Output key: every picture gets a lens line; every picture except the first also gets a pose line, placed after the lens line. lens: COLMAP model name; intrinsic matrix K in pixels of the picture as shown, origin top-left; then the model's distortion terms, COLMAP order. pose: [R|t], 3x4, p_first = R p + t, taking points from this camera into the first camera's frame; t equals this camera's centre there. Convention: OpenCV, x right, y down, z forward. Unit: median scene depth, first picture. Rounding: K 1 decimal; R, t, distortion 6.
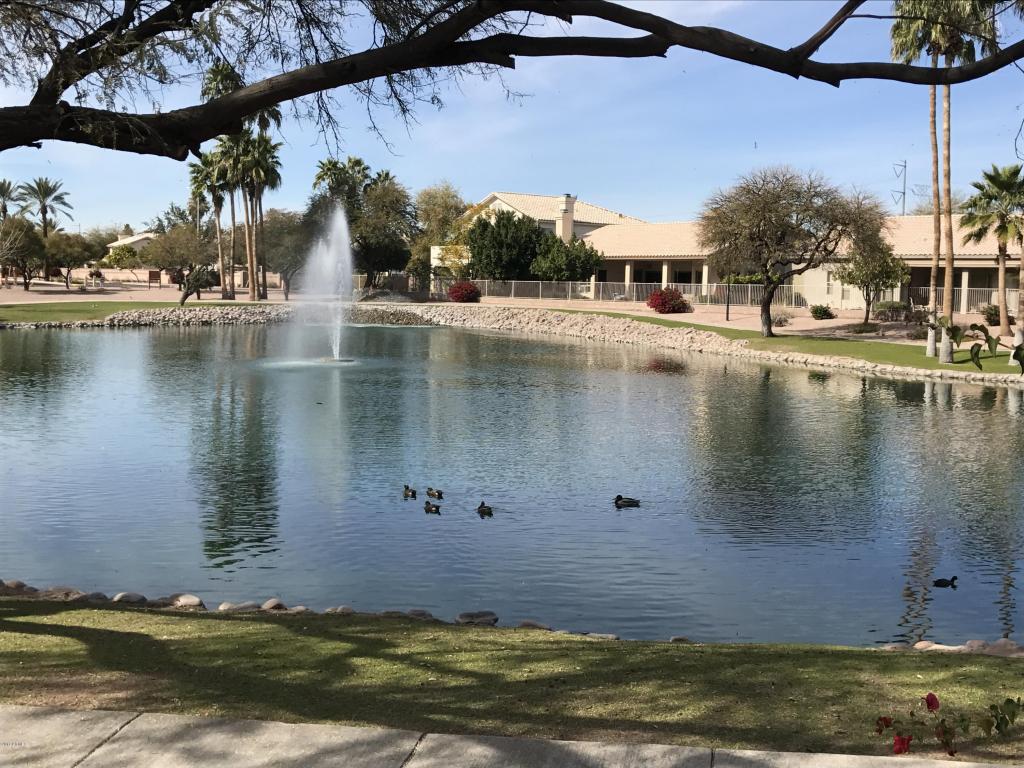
lens RADIAL K [[1160.8, 0, 514.7], [0, 1160.8, 387.4], [0, 0, 1]] dist [0.031570, 0.000000]
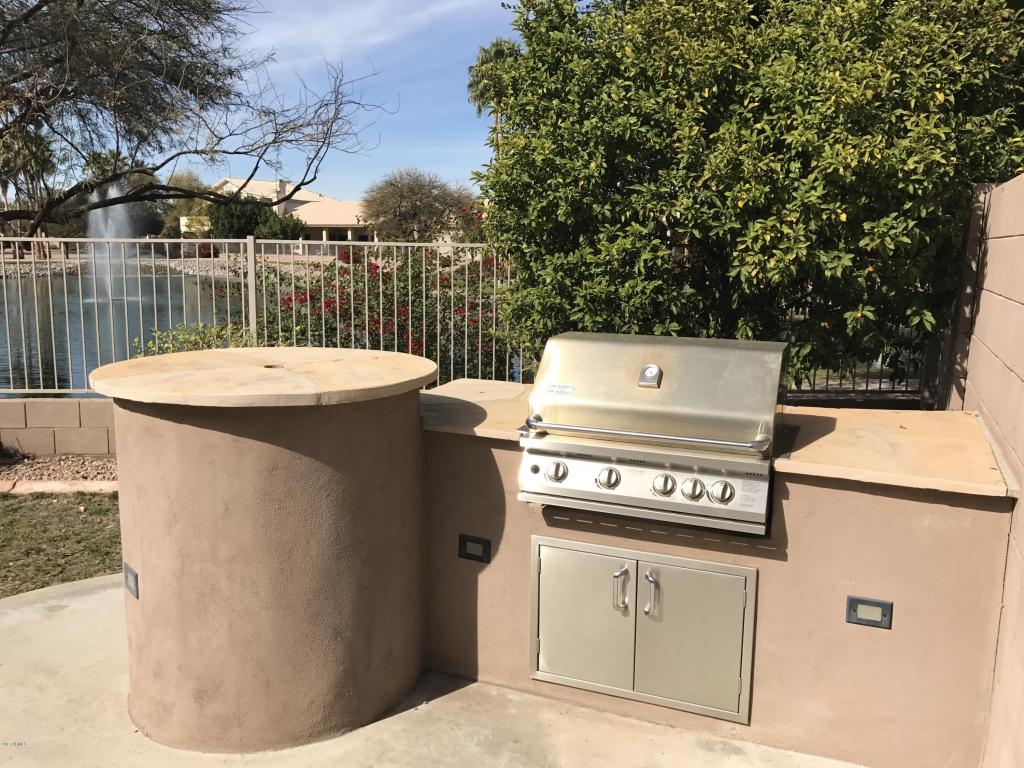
lens RADIAL K [[849.1, 0, 507.1], [0, 849.1, 381.3], [0, 0, 1]] dist [0.015628, -0.005660]
pose [[0.959491, -0.058172, 0.275670, 0.012559], [0.037427, 0.996098, 0.079930, 0.007113], [-0.279244, -0.066374, 0.957923, -0.103924]]
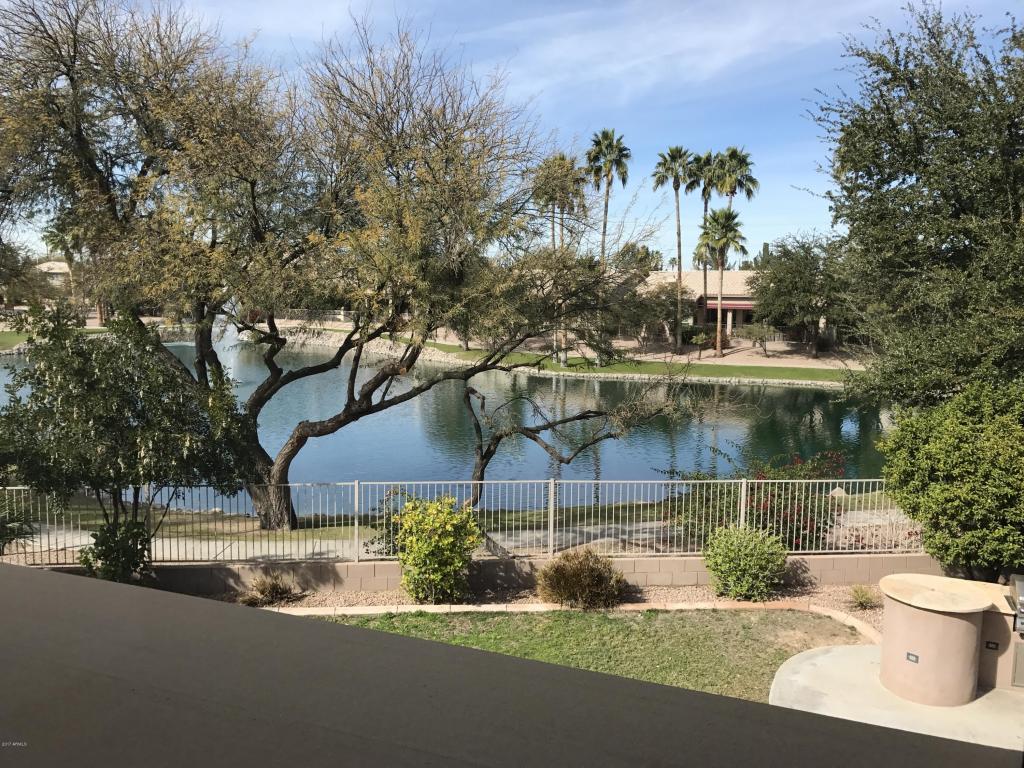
lens RADIAL K [[849.1, 0, 503.4], [0, 849.1, 382.8], [0, 0, 1]] dist [0.015628, -0.005660]
pose [[0.948471, -0.055336, 0.311995, -0.086693], [0.043426, 0.998043, 0.044998, -0.030630], [-0.313874, -0.029131, 0.949018, -0.164087]]
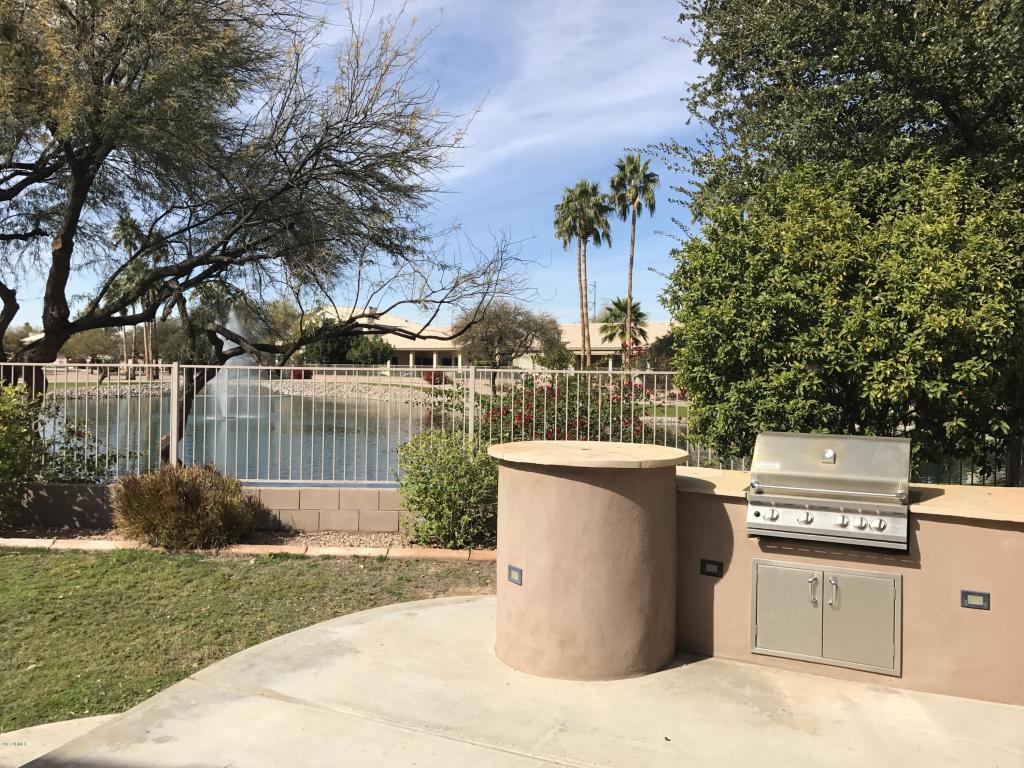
lens RADIAL K [[849.1, 0, 512.1], [0, 849.1, 378.8], [0, 0, 1]] dist [0.015628, -0.005660]
pose [[0.978185, -0.014114, 0.207256, -0.005613], [0.028745, 0.997288, -0.067751, 0.007964], [-0.205737, 0.072231, 0.975938, -0.125157]]
